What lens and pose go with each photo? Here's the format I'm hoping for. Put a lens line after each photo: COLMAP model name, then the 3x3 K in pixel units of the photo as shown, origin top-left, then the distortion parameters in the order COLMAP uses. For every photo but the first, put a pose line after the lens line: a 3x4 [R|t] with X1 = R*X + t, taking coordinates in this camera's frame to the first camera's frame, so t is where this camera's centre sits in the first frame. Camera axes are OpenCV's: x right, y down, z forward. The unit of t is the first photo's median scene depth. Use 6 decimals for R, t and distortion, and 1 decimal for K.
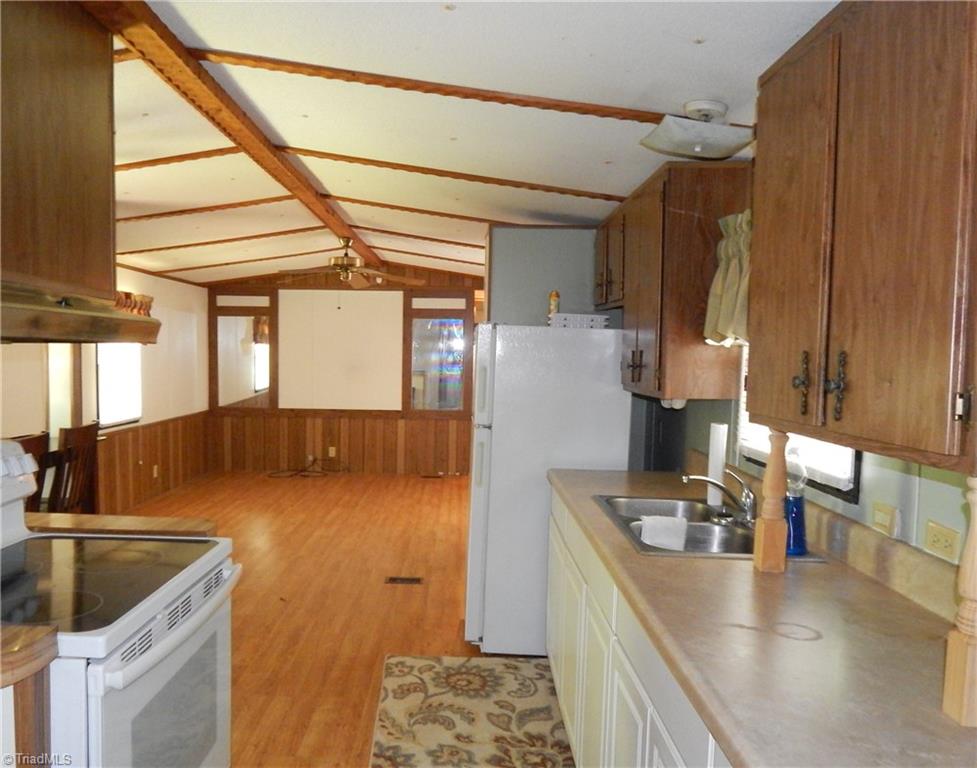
lens RADIAL K [[773.1, 0, 485.0], [0, 773.1, 384.2], [0, 0, 1]] dist [-0.150218, -0.004866]
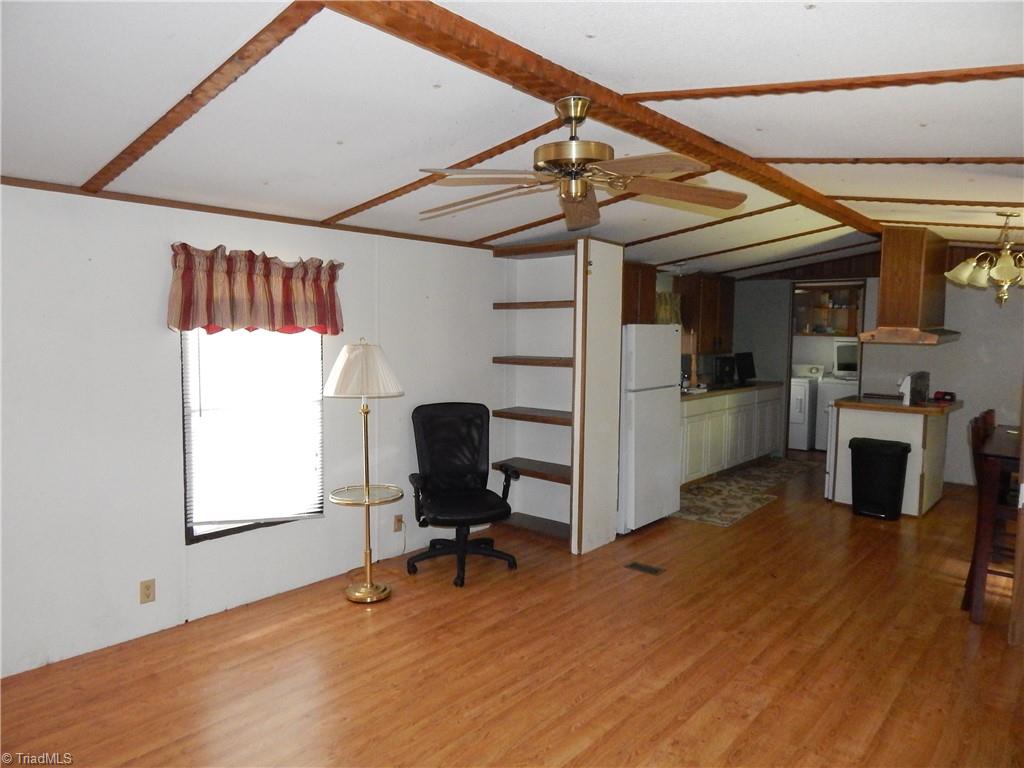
lens RADIAL K [[674.2, 0, 512.3], [0, 674.2, 376.9], [0, 0, 1]] dist [0.003006, -0.004490]
pose [[-0.735811, -0.086143, 0.671685, -0.800865], [-0.007268, 0.992824, 0.119366, -0.148217], [-0.677148, 0.082949, -0.731157, 2.521332]]
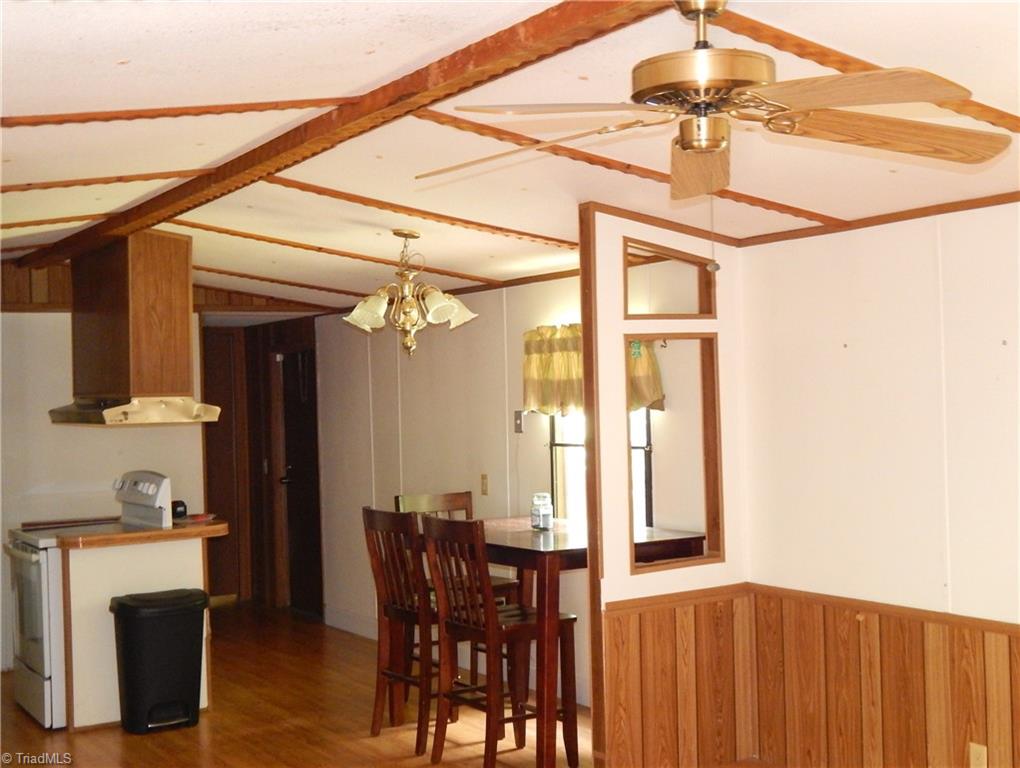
lens RADIAL K [[1294.8, 0, 499.6], [0, 1294.8, 387.0], [0, 0, 1]] dist [0.000625, 0.000000]
pose [[-0.864254, -0.001474, -0.503053, 0.157194], [-0.009059, 0.999879, 0.012633, -0.121028], [0.502973, 0.015476, -0.864163, 2.537725]]
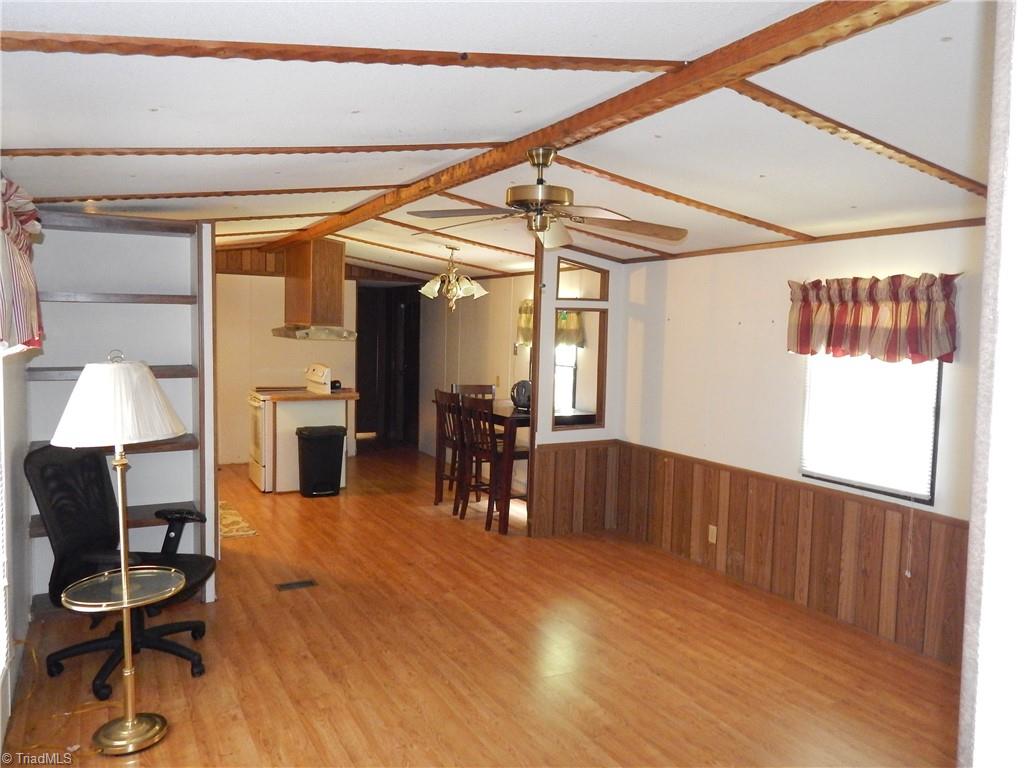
lens RADIAL K [[755.5, 0, 514.4], [0, 755.5, 386.9], [0, 0, 1]] dist [0.005586, -0.008082]
pose [[-0.890500, -0.010631, -0.454860, 0.125294], [-0.061796, 0.993289, 0.097765, -0.148548], [0.450768, 0.115168, -0.885181, 2.790833]]
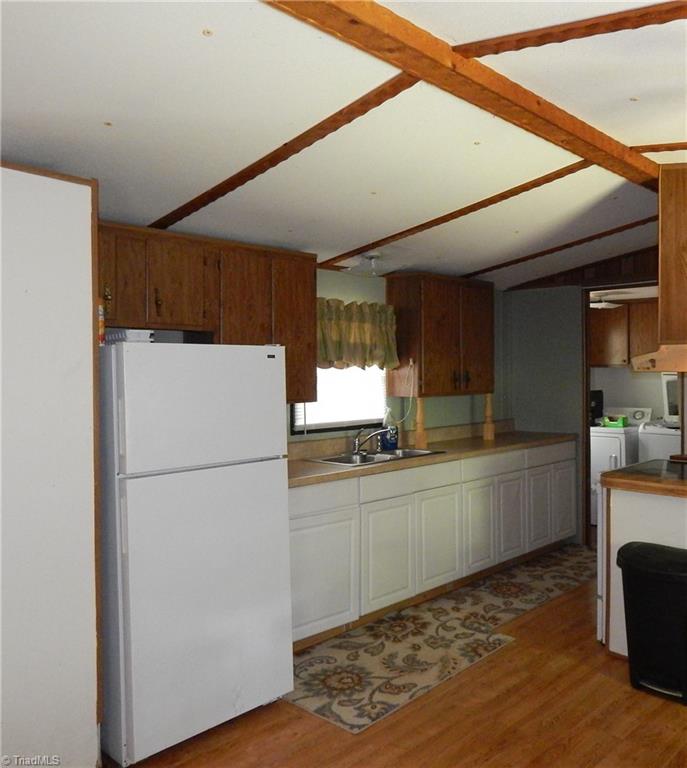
lens RADIAL K [[691.0, 0, 383.2], [0, 691.0, 377.1], [0, 0, 1]] dist [-0.001495, 0.014359]
pose [[-0.717711, -0.033265, 0.695546, -0.725774], [0.010651, 0.998217, 0.058732, -0.093178], [-0.696260, 0.049561, -0.716077, 1.619008]]
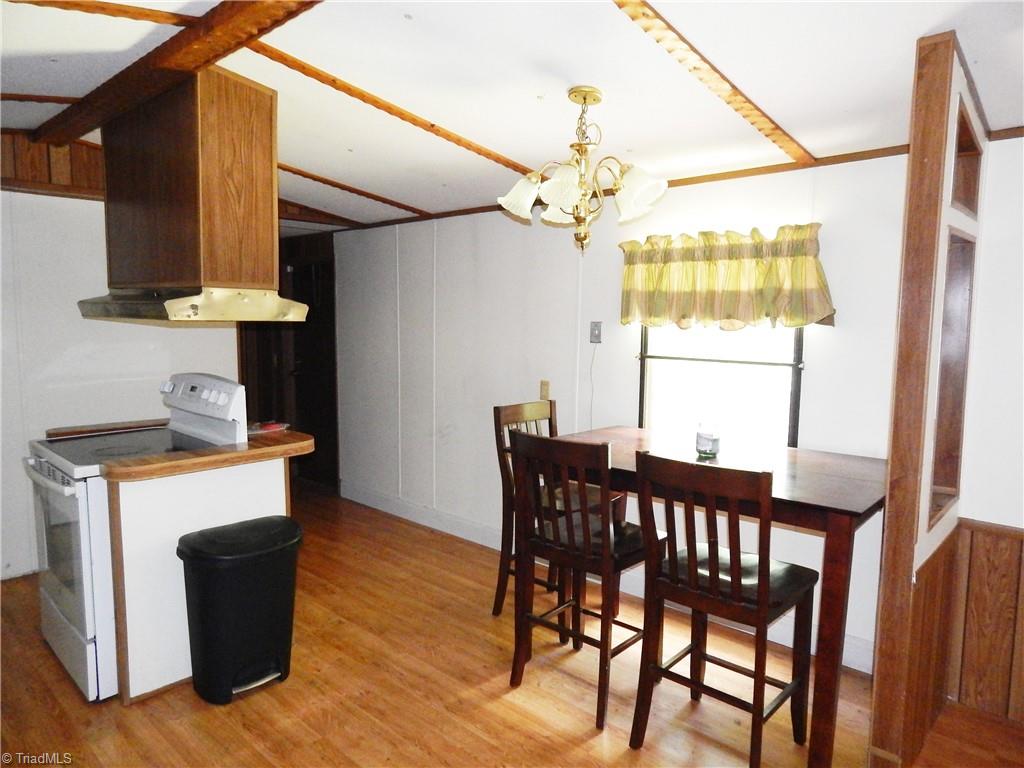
lens RADIAL K [[674.2, 0, 511.5], [0, 674.2, 383.7], [0, 0, 1]] dist [0.003006, -0.004490]
pose [[-0.709554, 0.041393, -0.703435, -0.030553], [-0.052197, 0.992443, 0.111050, -0.071654], [0.702716, 0.115513, -0.702031, 1.447178]]
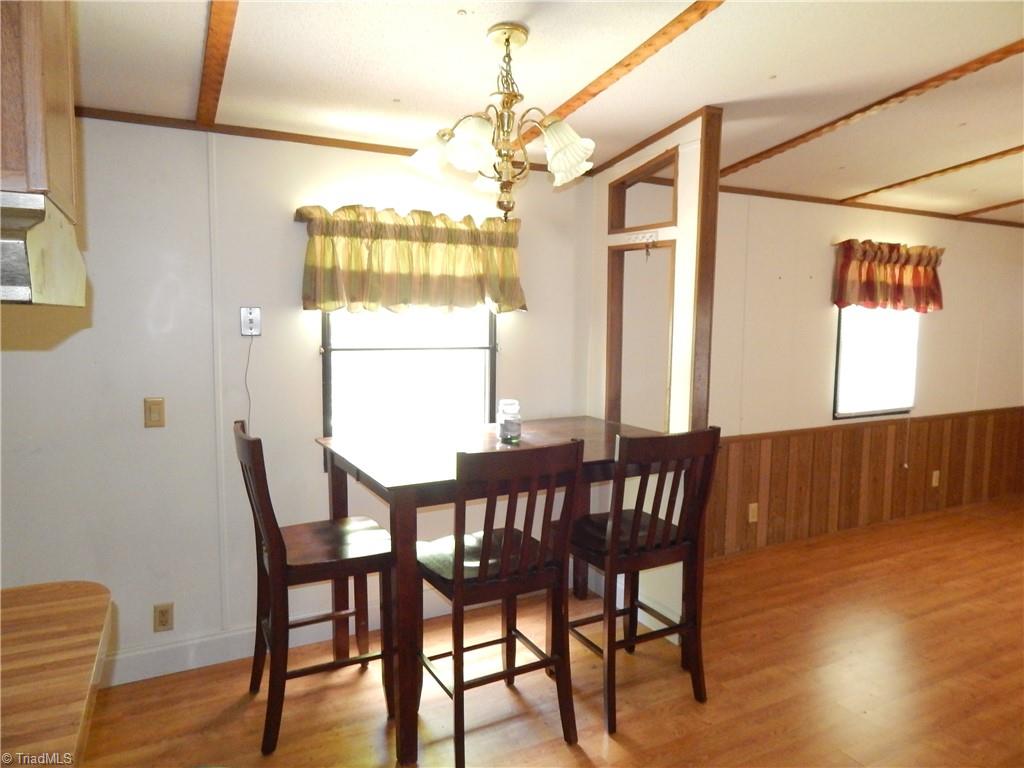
lens RADIAL K [[674.2, 0, 516.0], [0, 674.2, 378.1], [0, 0, 1]] dist [0.003006, -0.004490]
pose [[0.436470, 0.073981, -0.896672, -0.038515], [-0.033479, 0.997259, 0.065984, -0.036707], [0.899096, 0.001220, 0.437751, 0.684439]]
